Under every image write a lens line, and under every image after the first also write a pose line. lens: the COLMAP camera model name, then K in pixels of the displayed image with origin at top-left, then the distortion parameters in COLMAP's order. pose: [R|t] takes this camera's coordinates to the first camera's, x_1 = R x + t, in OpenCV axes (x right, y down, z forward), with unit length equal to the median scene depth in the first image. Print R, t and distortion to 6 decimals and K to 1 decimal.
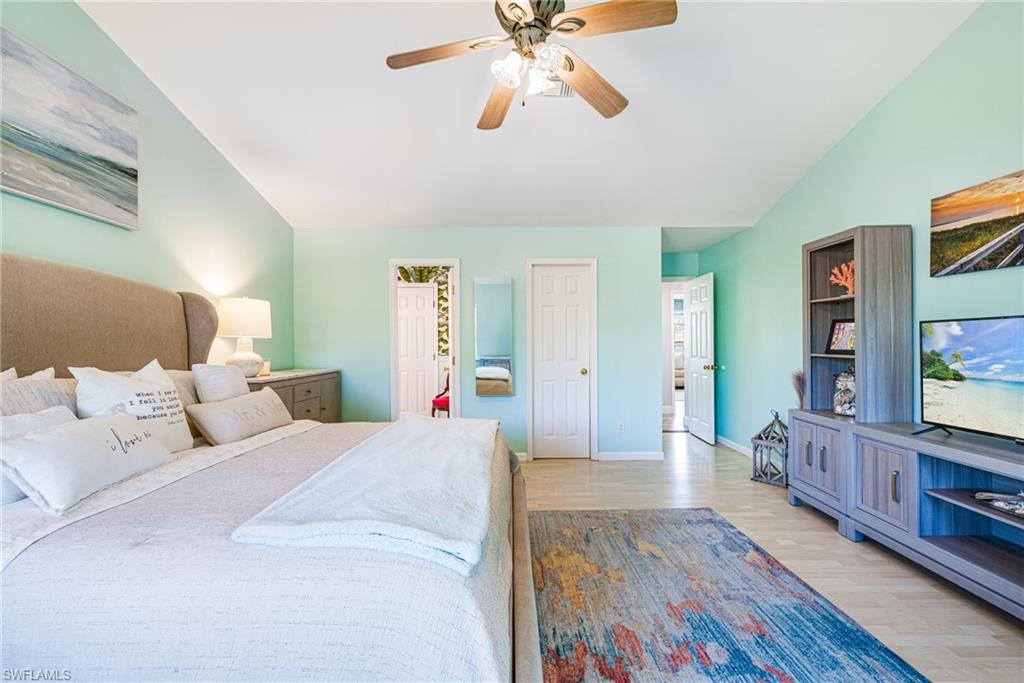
lens RADIAL K [[453.6, 0, 516.4], [0, 453.6, 344.6], [0, 0, 1]] dist [0.000959, -0.000158]
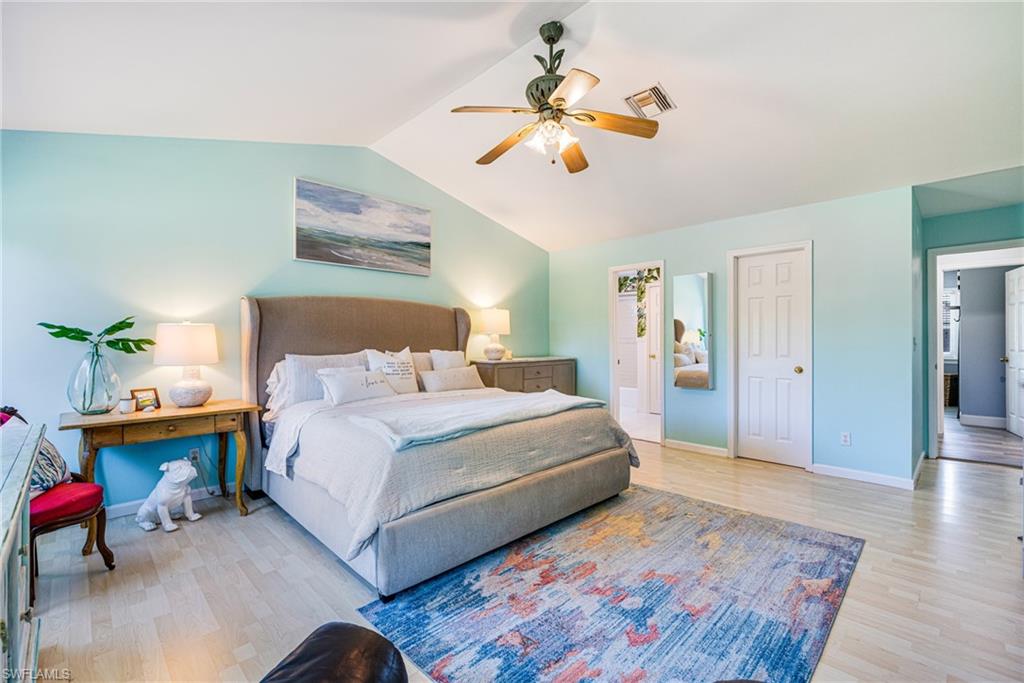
lens RADIAL K [[446.5, 0, 512.0], [0, 446.5, 341.5], [0, 0, 1]] dist [-0.000501, 0.000036]
pose [[0.697542, 0.006989, -0.716510, 0.701533], [-0.001168, 0.999962, 0.008617, -0.004747], [0.716543, -0.005174, 0.697524, -0.017482]]
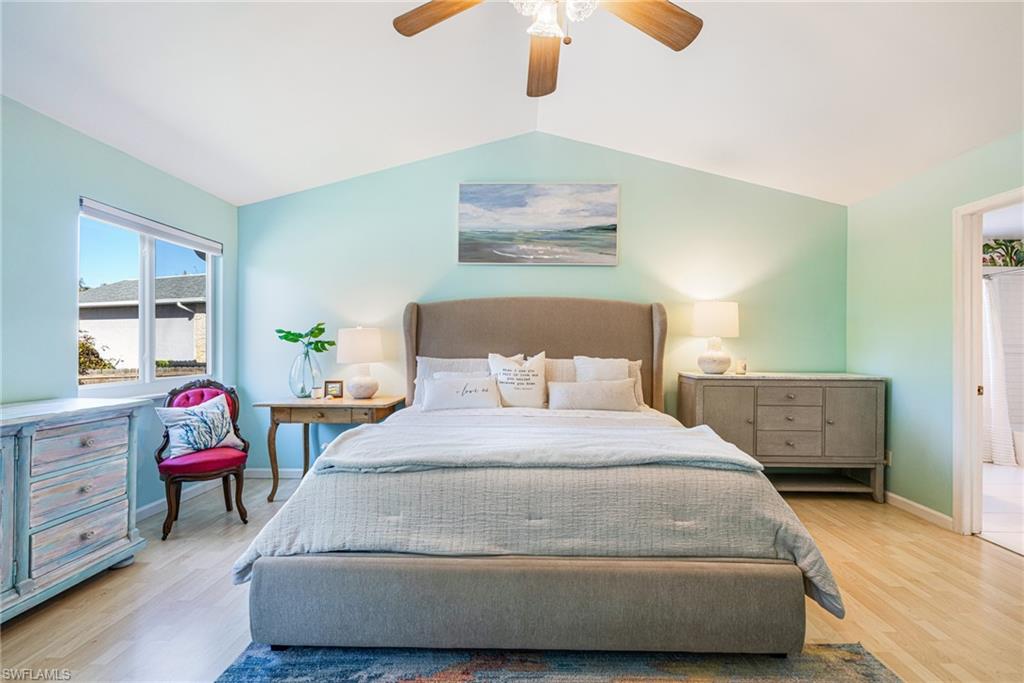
lens RADIAL K [[450.8, 0, 512.0], [0, 450.8, 341.5], [0, 0, 1]] dist [0.000809, 0.000099]
pose [[-0.024028, -0.000851, -0.999711, 0.653634], [-0.006439, 0.999979, -0.000696, -0.000925], [0.999691, 0.006420, -0.024033, 0.720654]]
